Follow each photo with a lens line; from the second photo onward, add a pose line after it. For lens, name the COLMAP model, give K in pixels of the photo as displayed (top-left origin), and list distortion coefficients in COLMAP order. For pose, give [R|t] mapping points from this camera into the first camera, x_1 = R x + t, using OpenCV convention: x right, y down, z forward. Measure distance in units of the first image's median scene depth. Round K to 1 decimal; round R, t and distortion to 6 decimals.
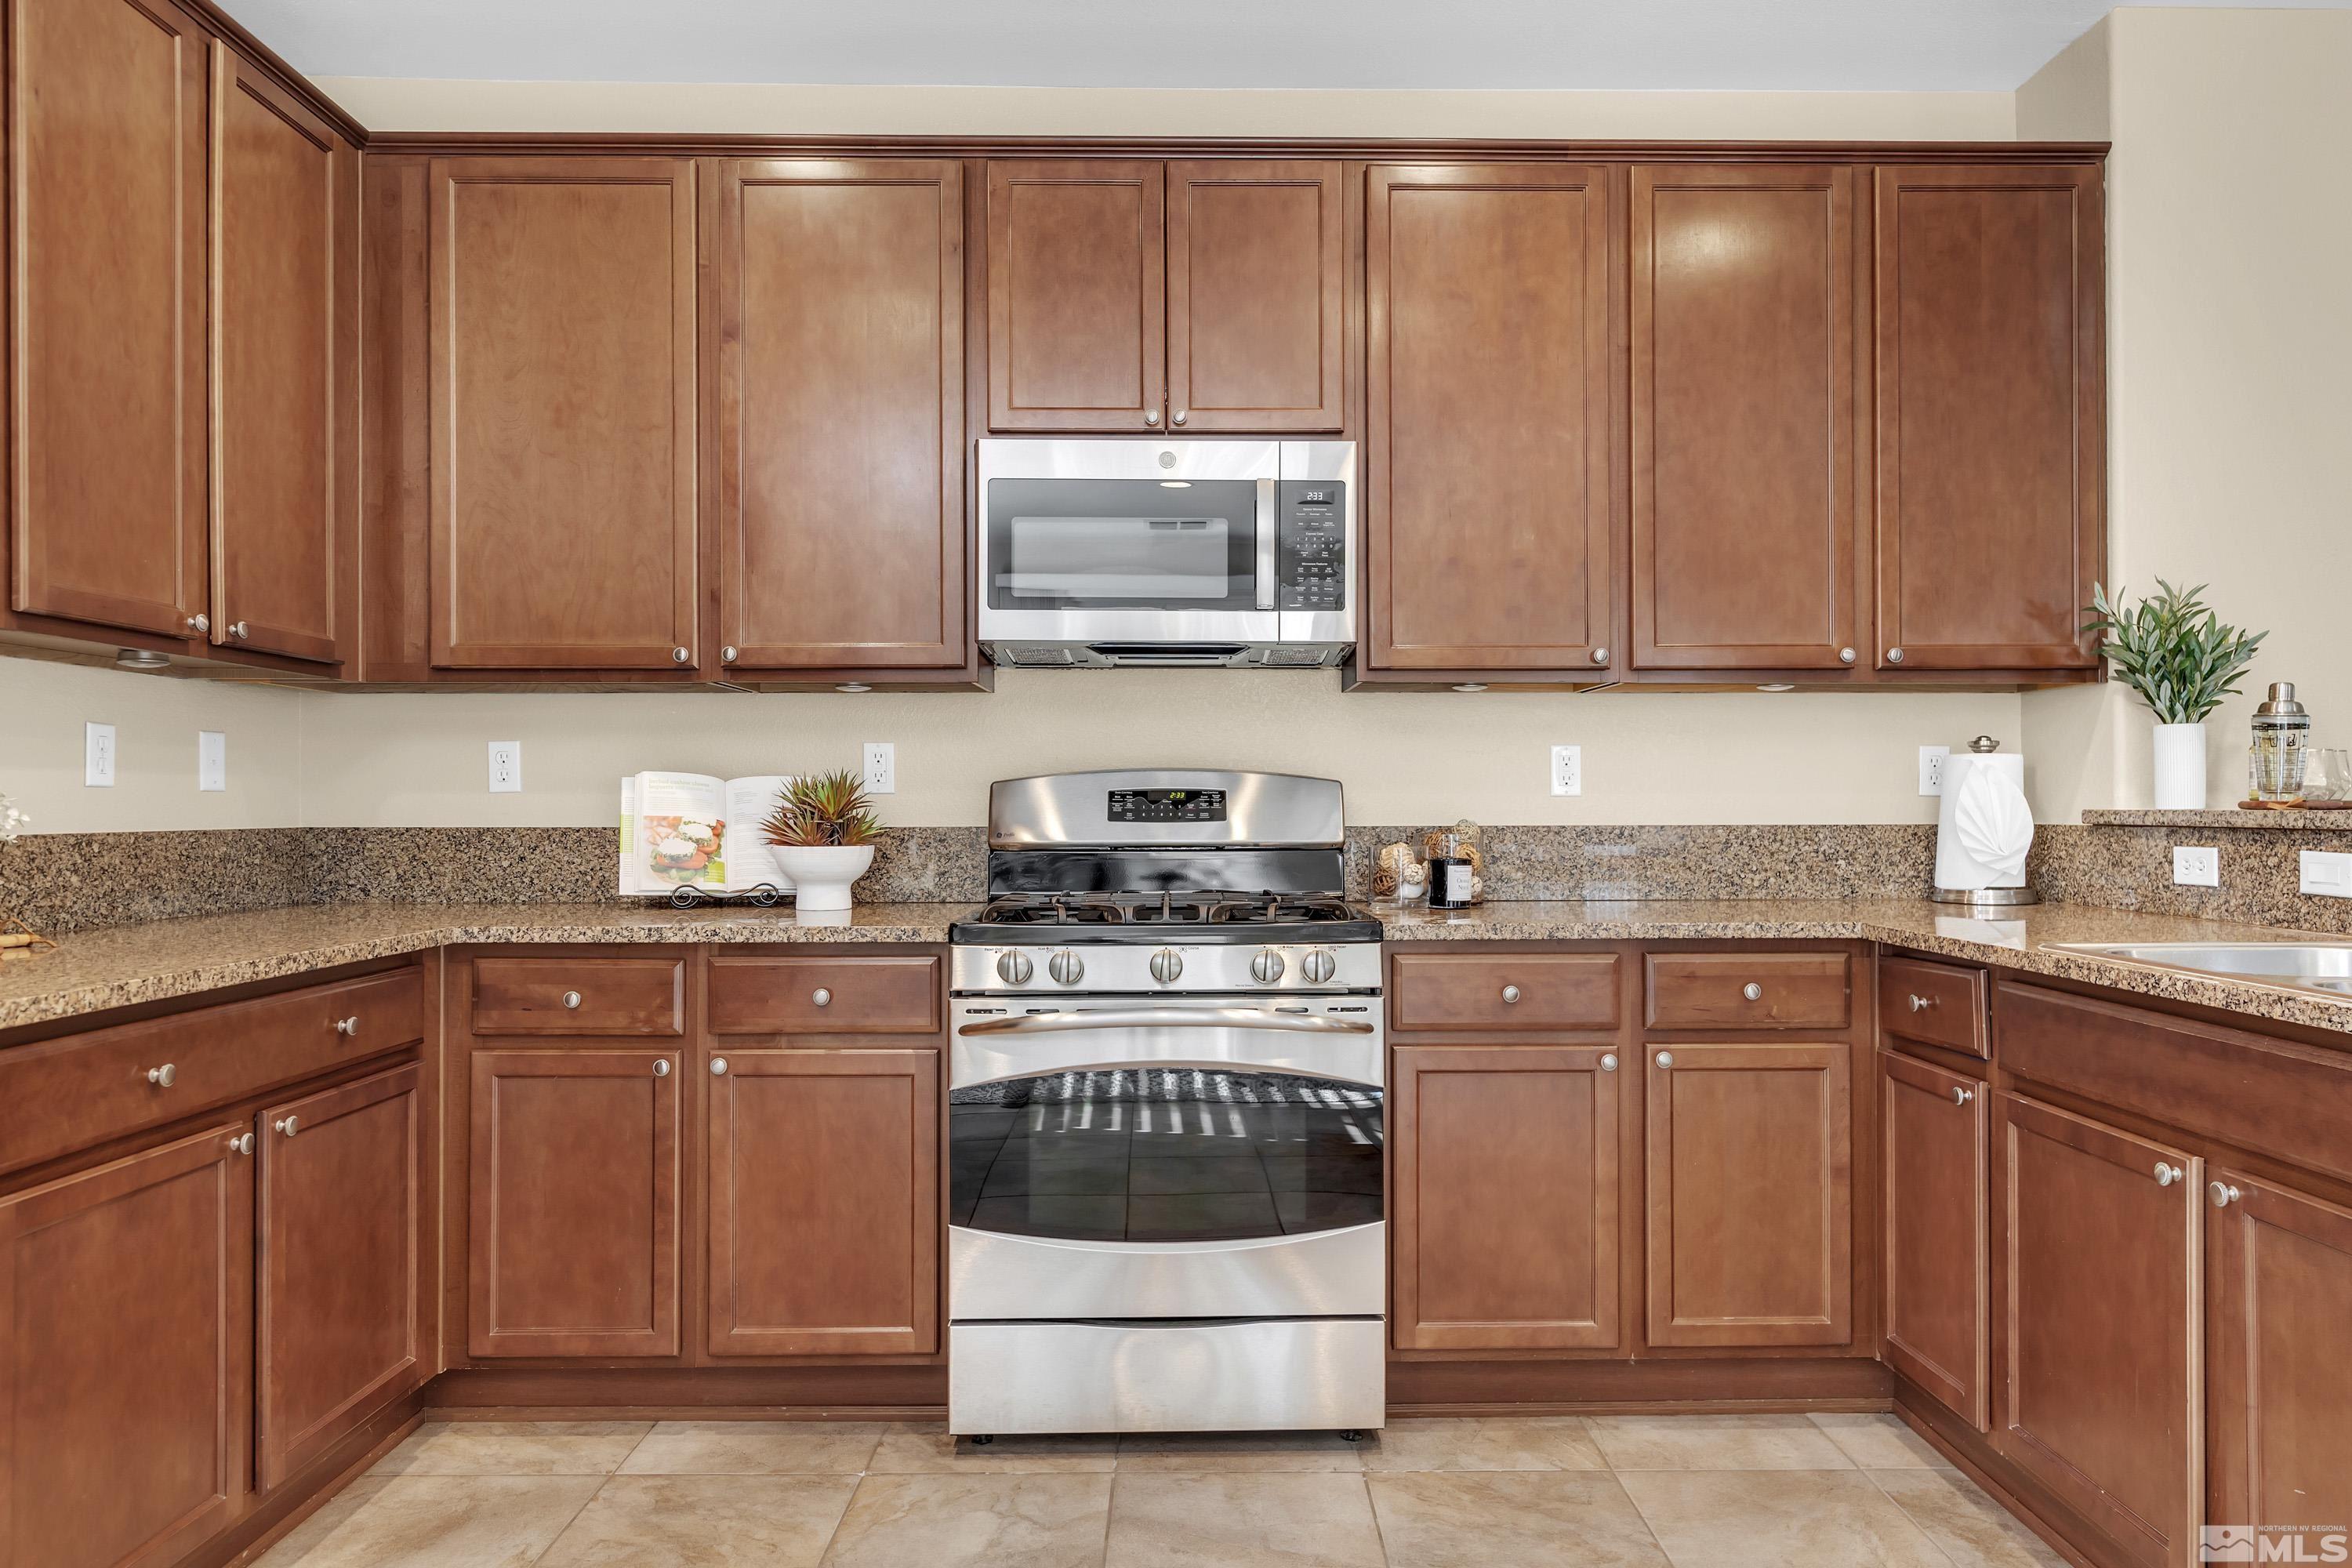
lens RADIAL K [[1489.6, 0, 1209.1], [0, 1489.6, 798.6], [0, 0, 1]] dist [0.006416, 0.000659]
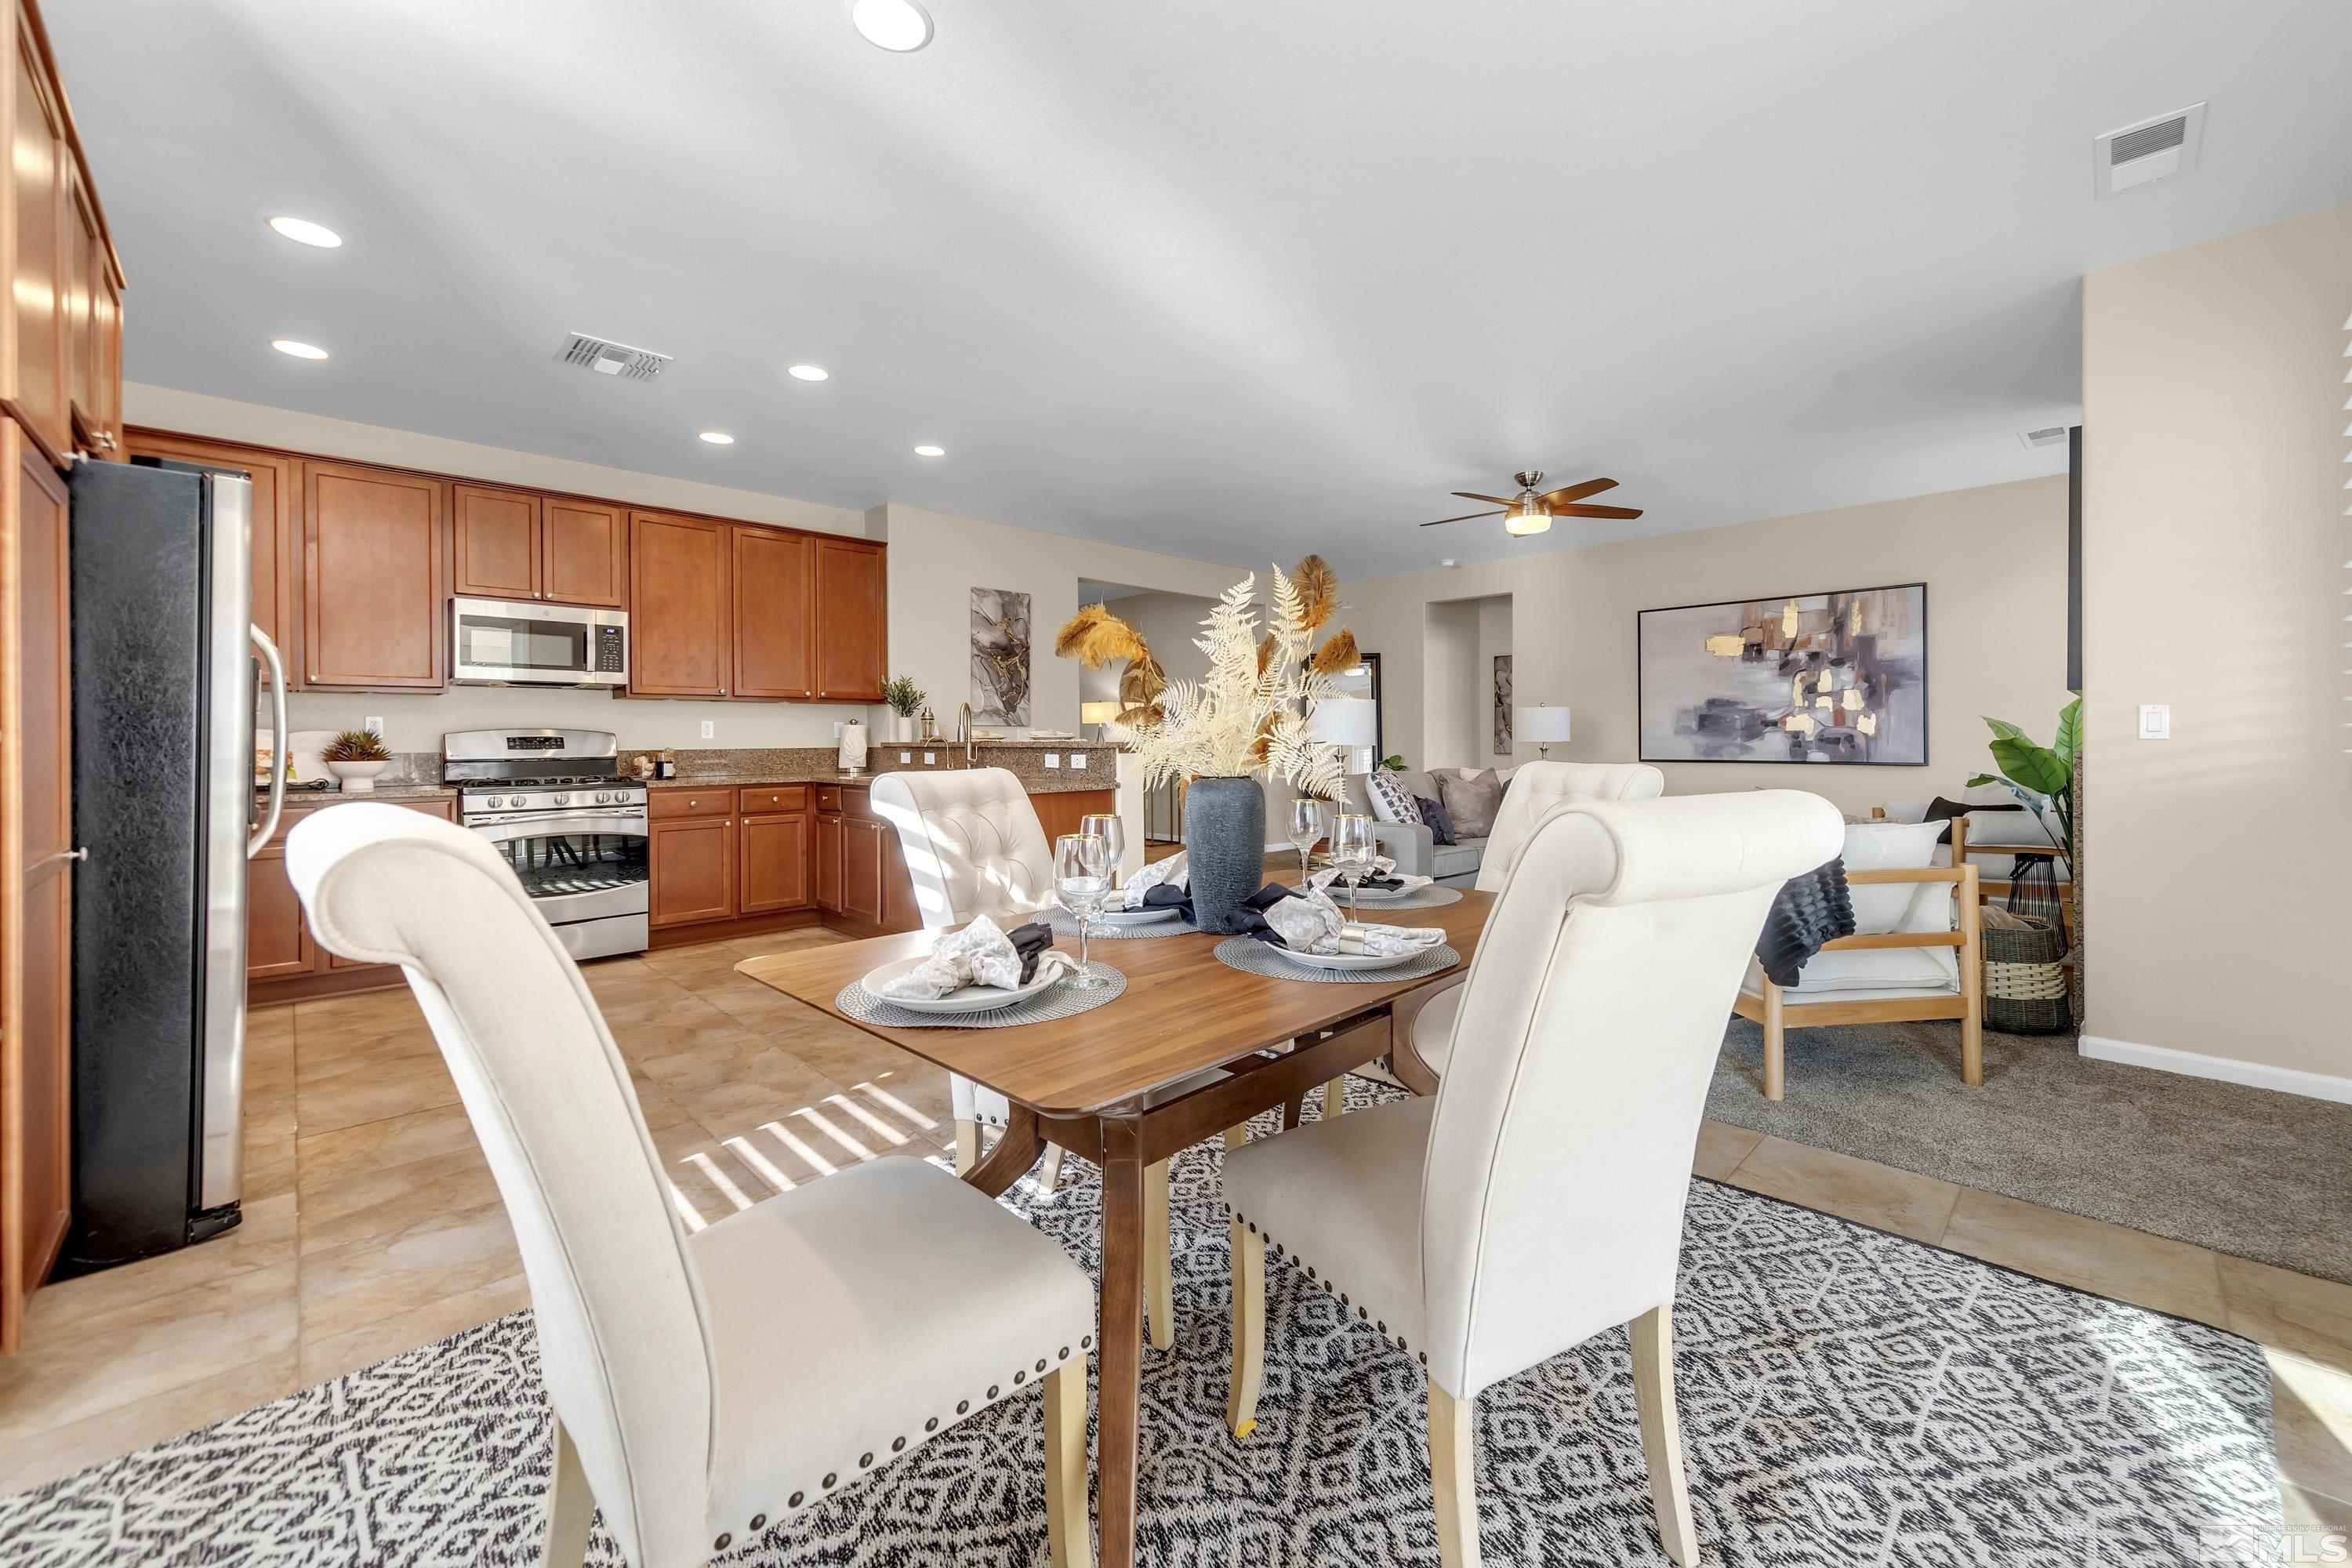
lens RADIAL K [[908.0, 0, 1213.0], [0, 908.0, 741.0], [0, 0, 1]] dist [-0.005287, -0.000459]
pose [[0.709754, -0.005952, 0.704424, -0.333645], [0.002324, 0.999979, 0.006108, -0.006368], [-0.704445, -0.002698, 0.709753, -1.022411]]
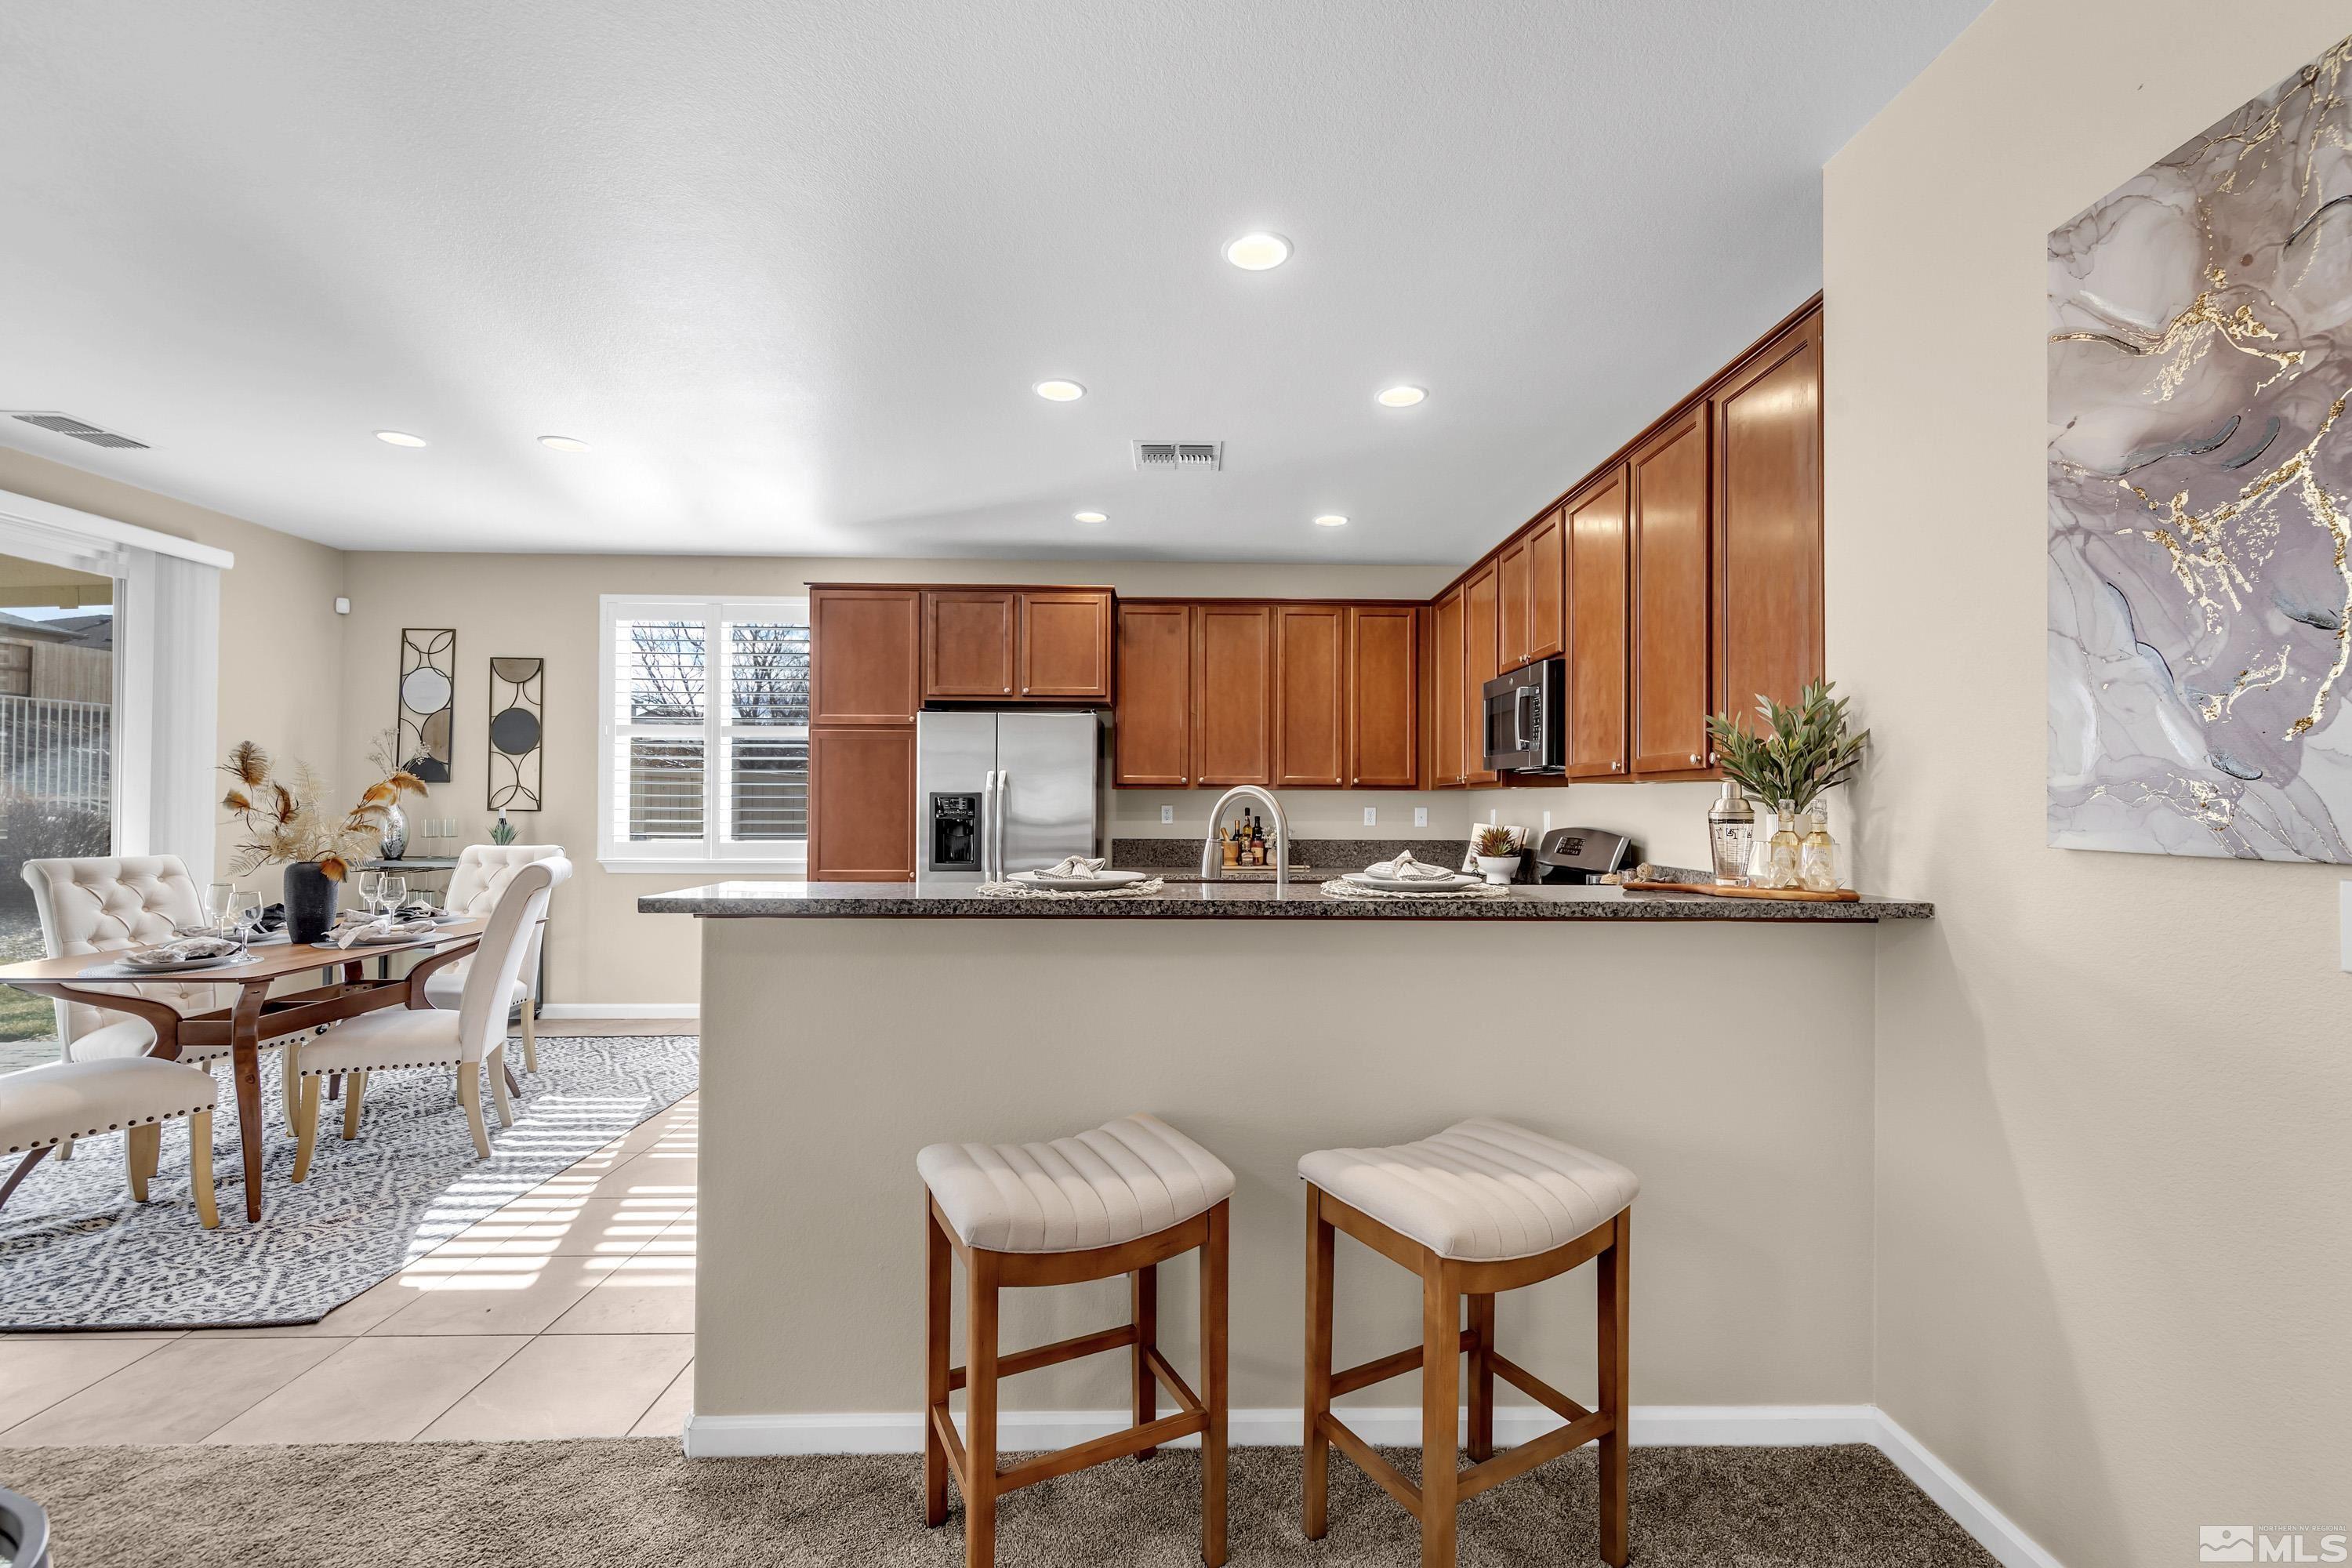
lens RADIAL K [[1007.3, 0, 1197.1], [0, 1007.3, 801.0], [0, 0, 1]] dist [0.016092, -0.001199]
pose [[0.002778, 0.001043, -0.999996, 1.457032], [-0.000934, 0.999999, 0.001041, -0.062070], [0.999996, 0.000931, 0.002779, 0.571436]]
